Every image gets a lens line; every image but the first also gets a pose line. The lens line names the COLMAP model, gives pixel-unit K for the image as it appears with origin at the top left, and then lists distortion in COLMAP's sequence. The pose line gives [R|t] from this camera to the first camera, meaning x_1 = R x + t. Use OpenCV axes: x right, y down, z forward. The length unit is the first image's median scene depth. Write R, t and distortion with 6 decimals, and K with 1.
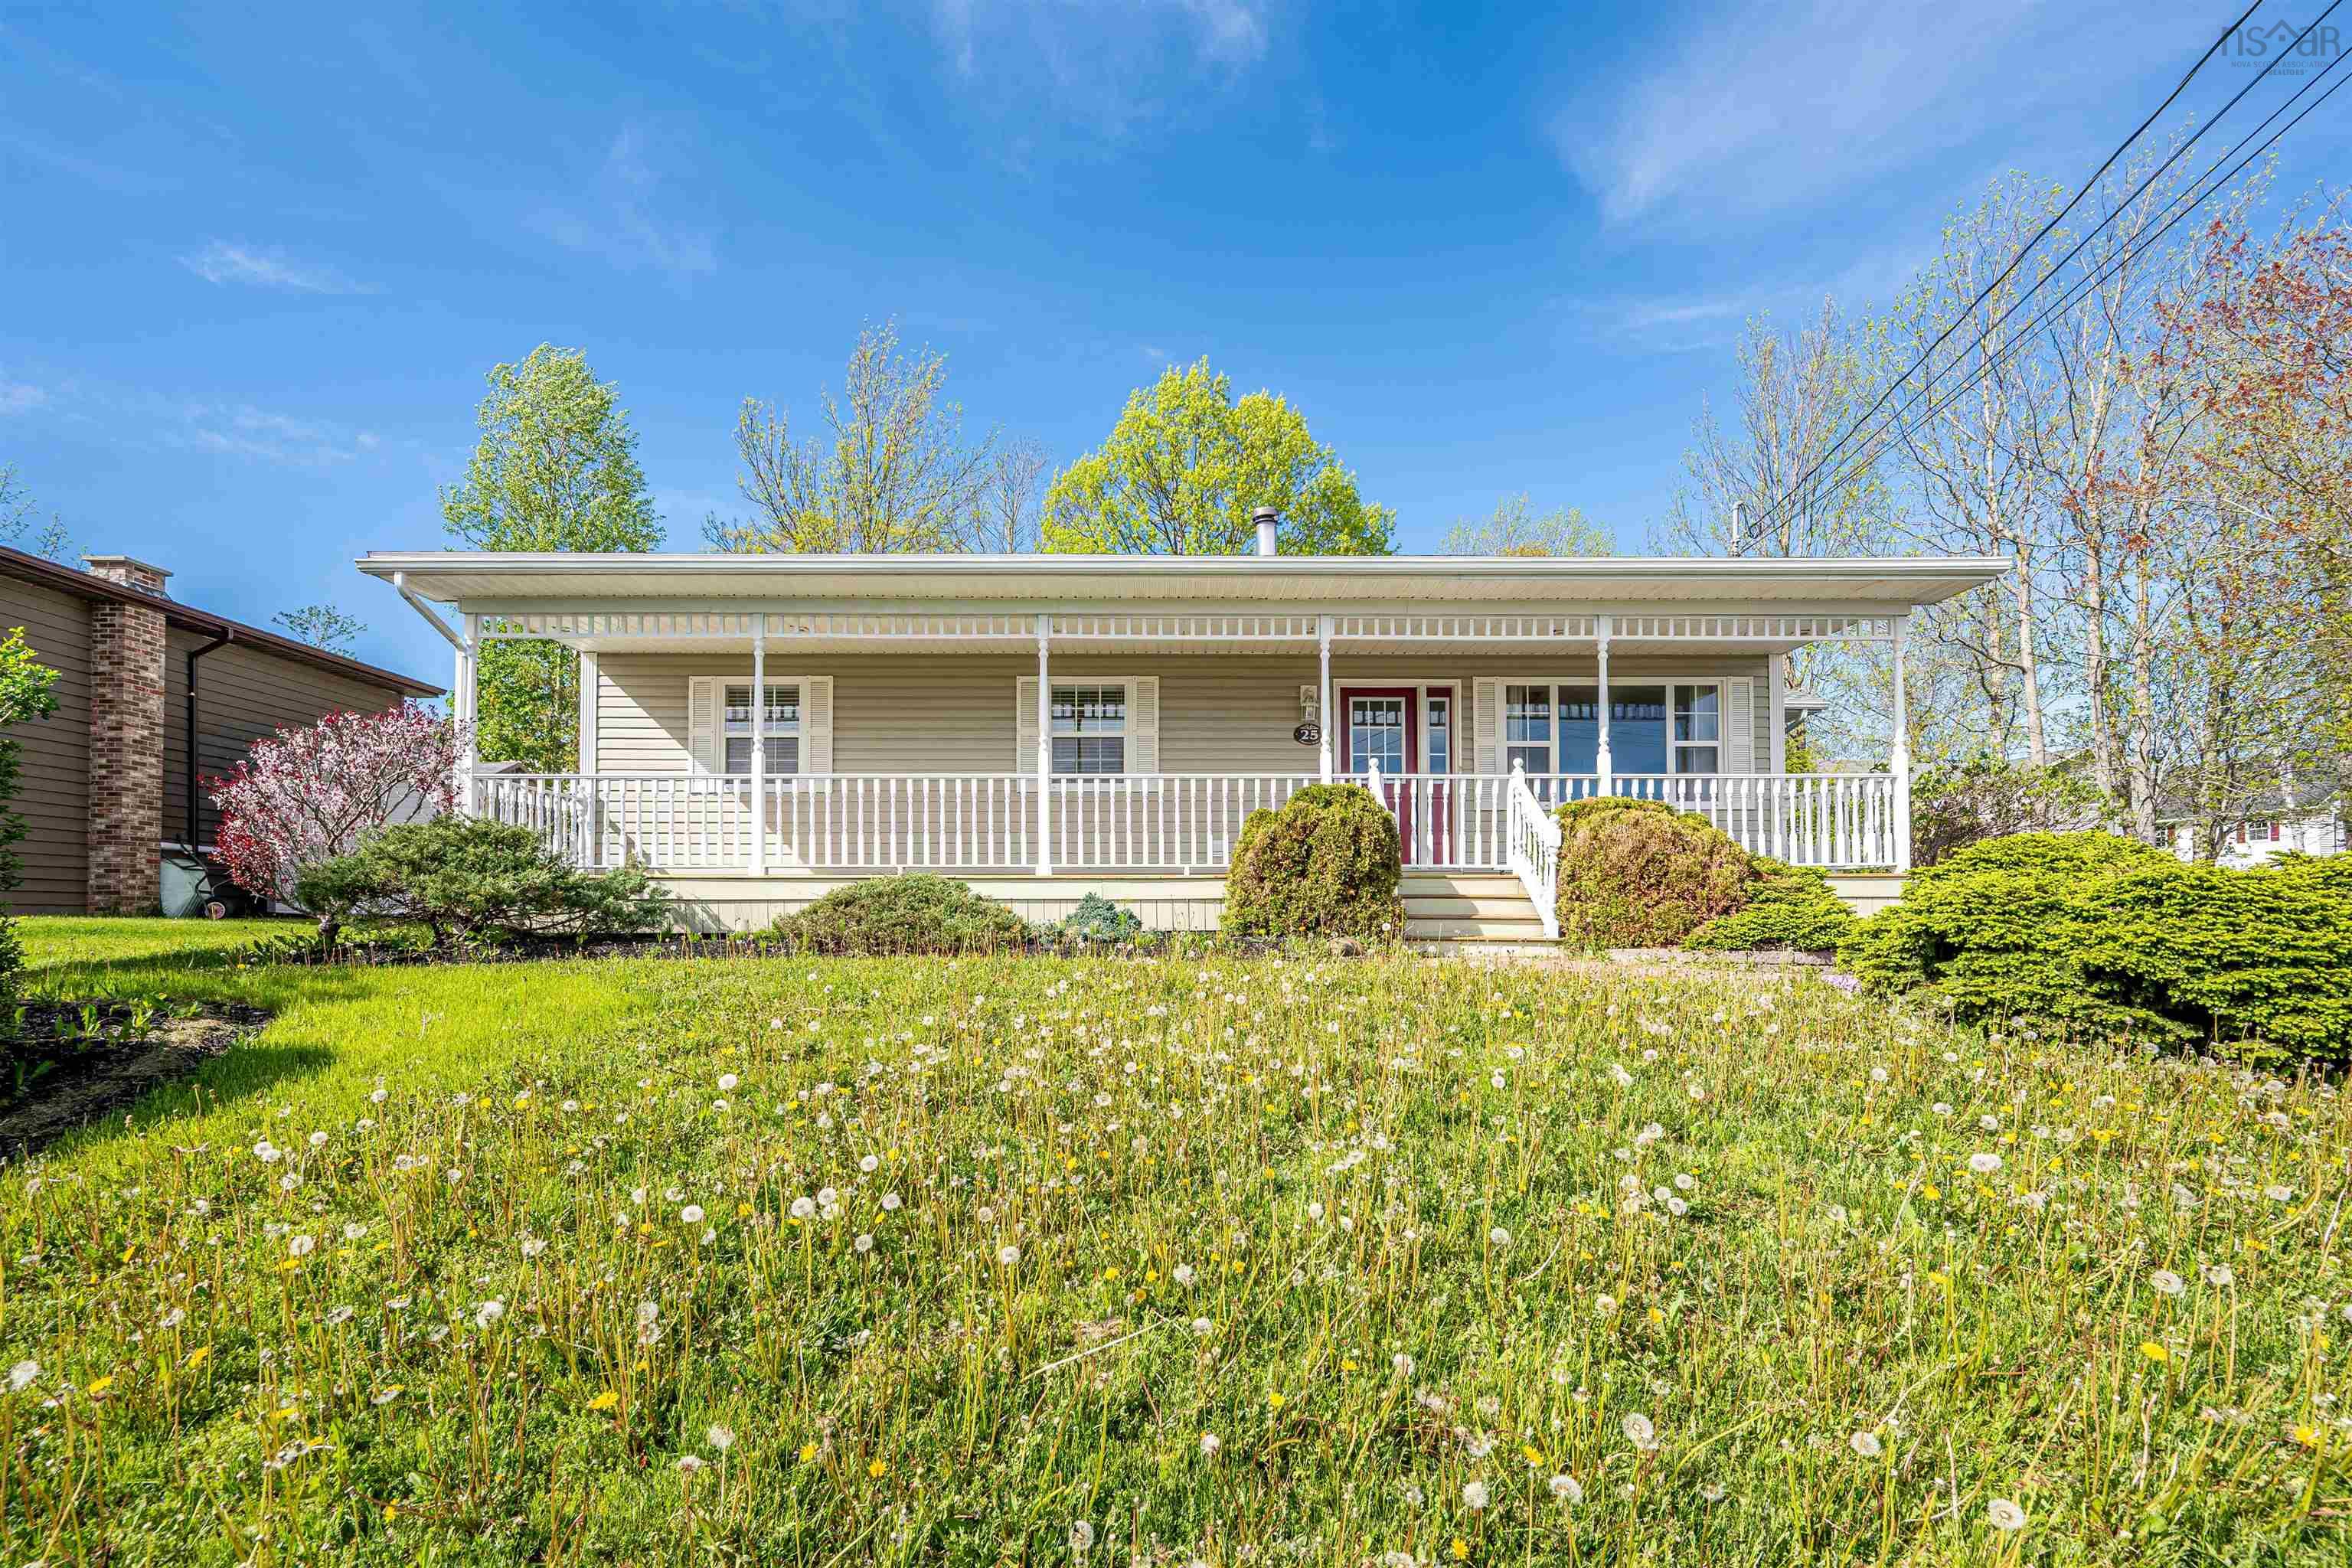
lens RADIAL K [[927.4, 0, 1193.1], [0, 927.4, 881.3], [0, 0, 1]] dist [-0.004309, -0.000373]
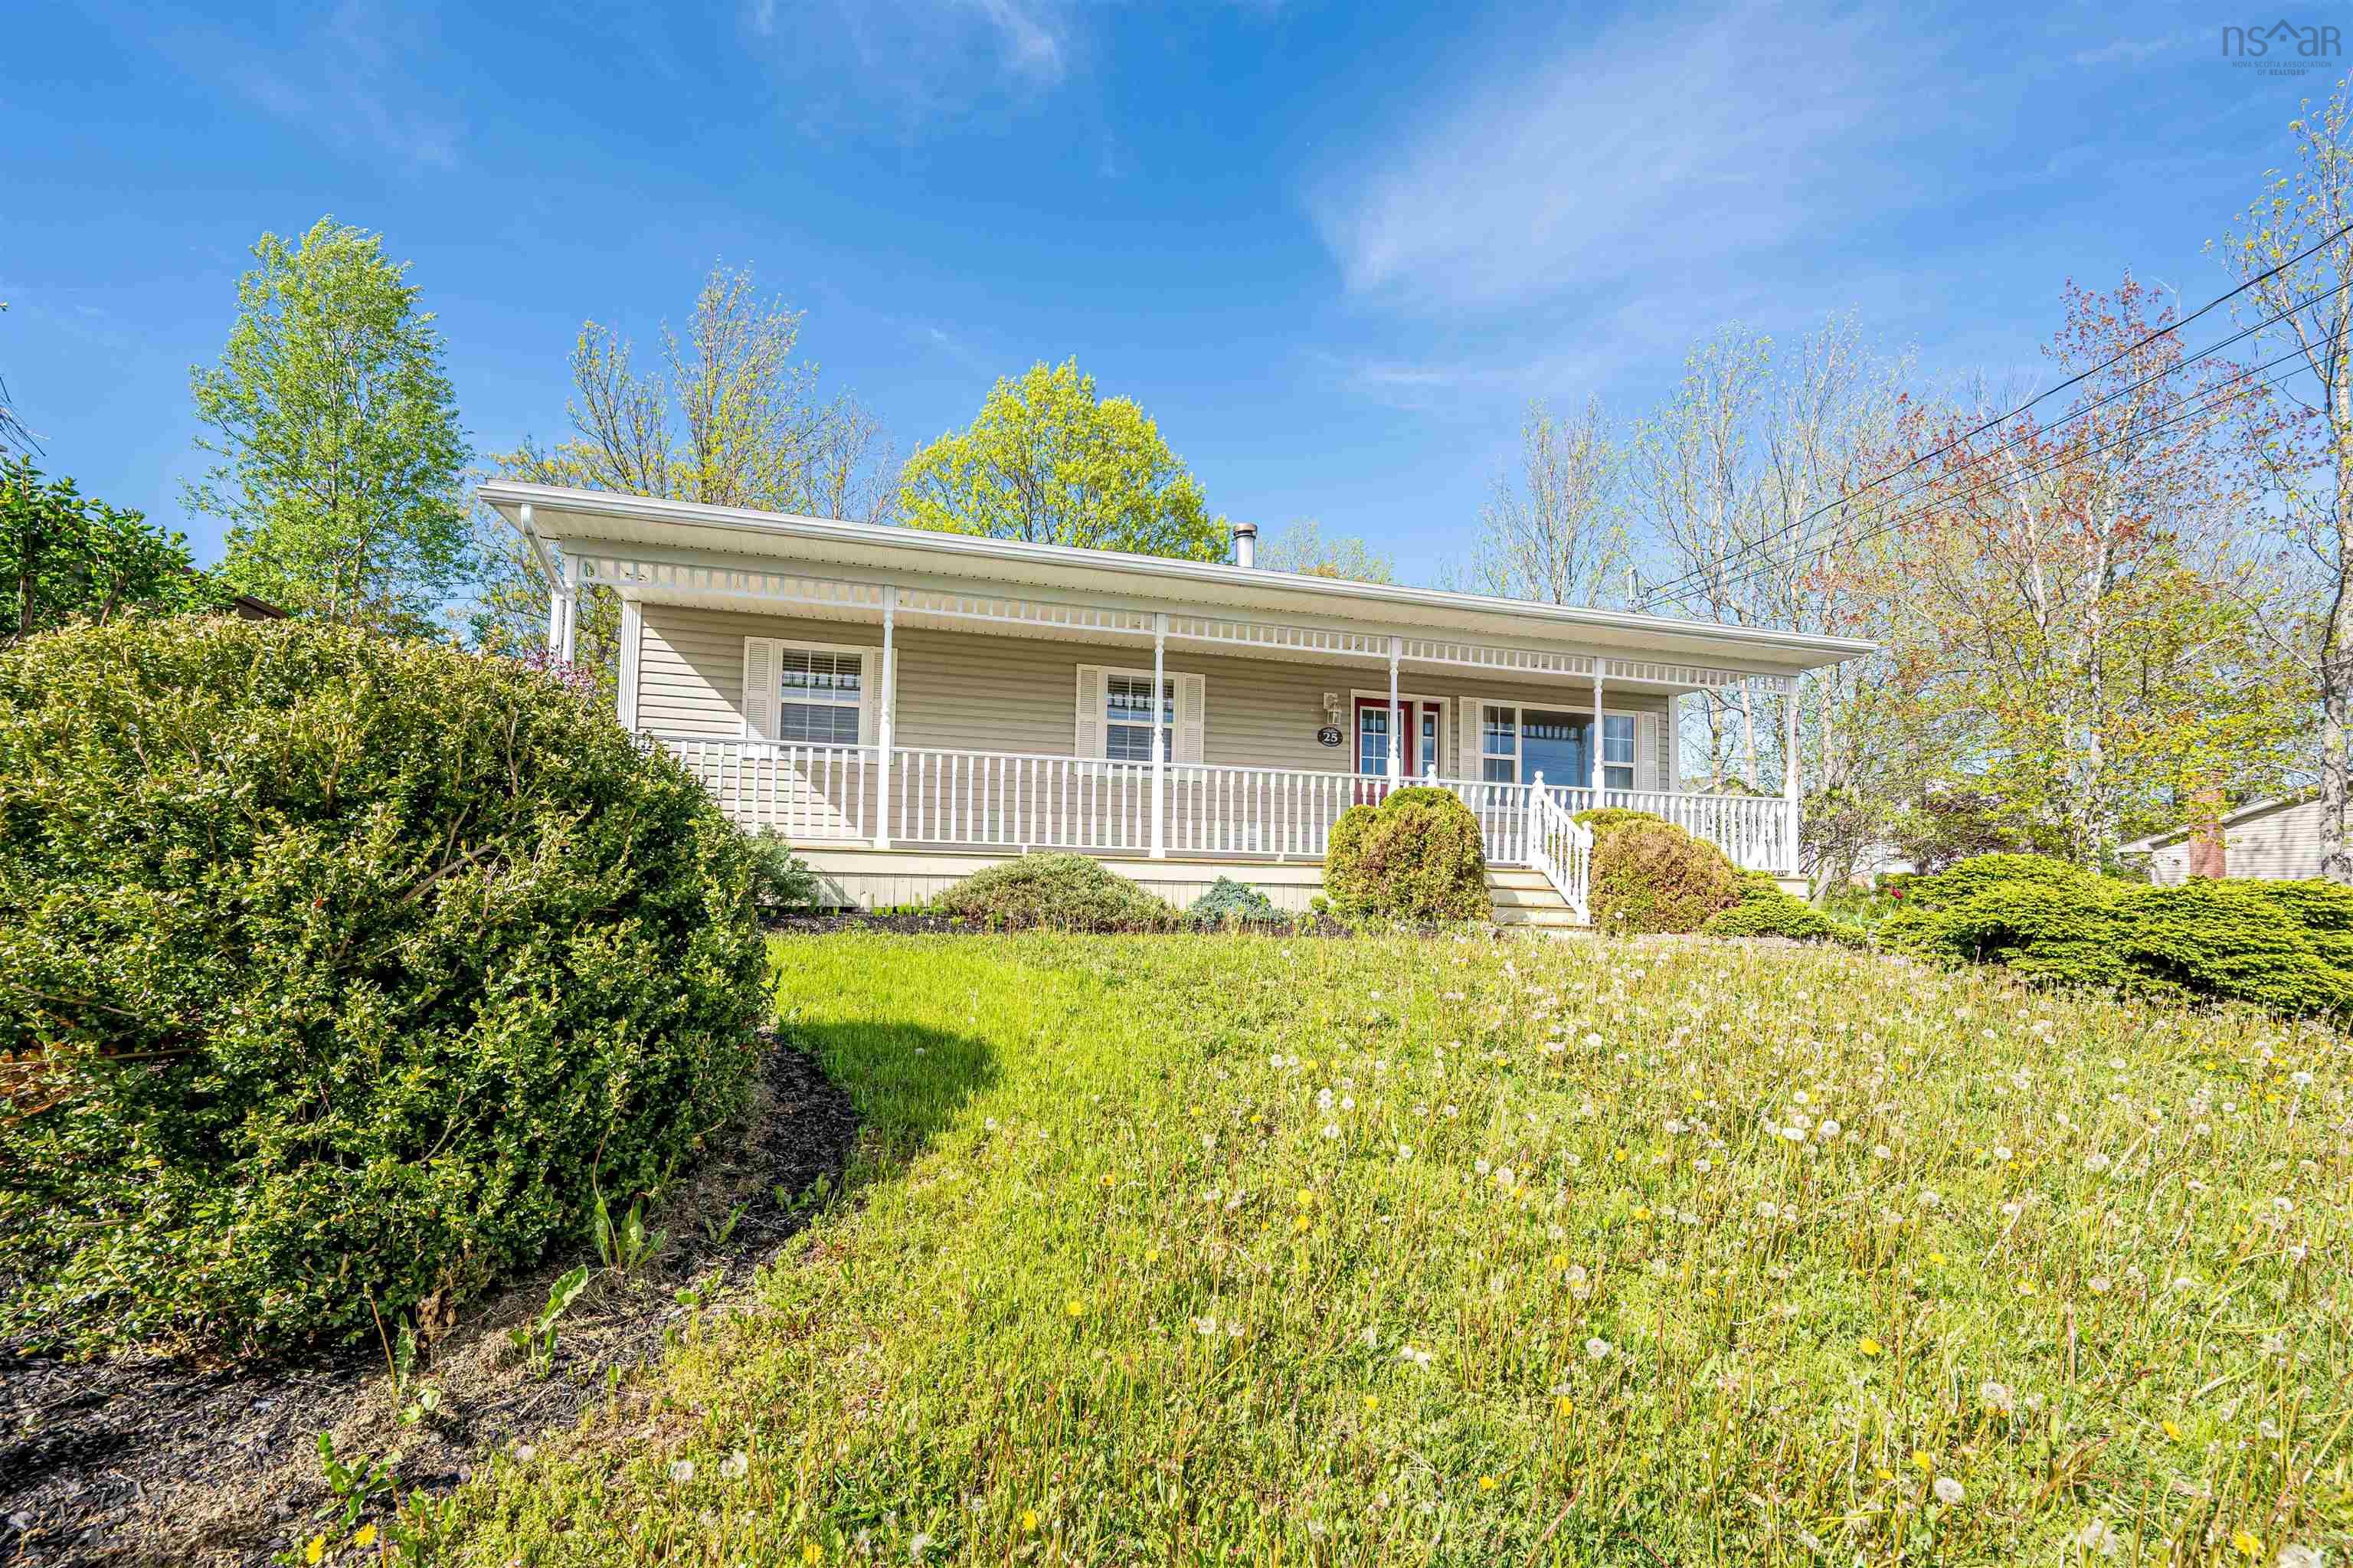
lens RADIAL K [[927.9, 0, 1095.5], [0, 927.9, 816.2], [0, 0, 1]] dist [-0.004309, -0.000373]
pose [[0.970188, 0.041887, 0.238707, -0.474980], [-0.030718, 0.998261, -0.050320, 0.001395], [-0.240400, 0.041487, 0.969787, -0.008131]]
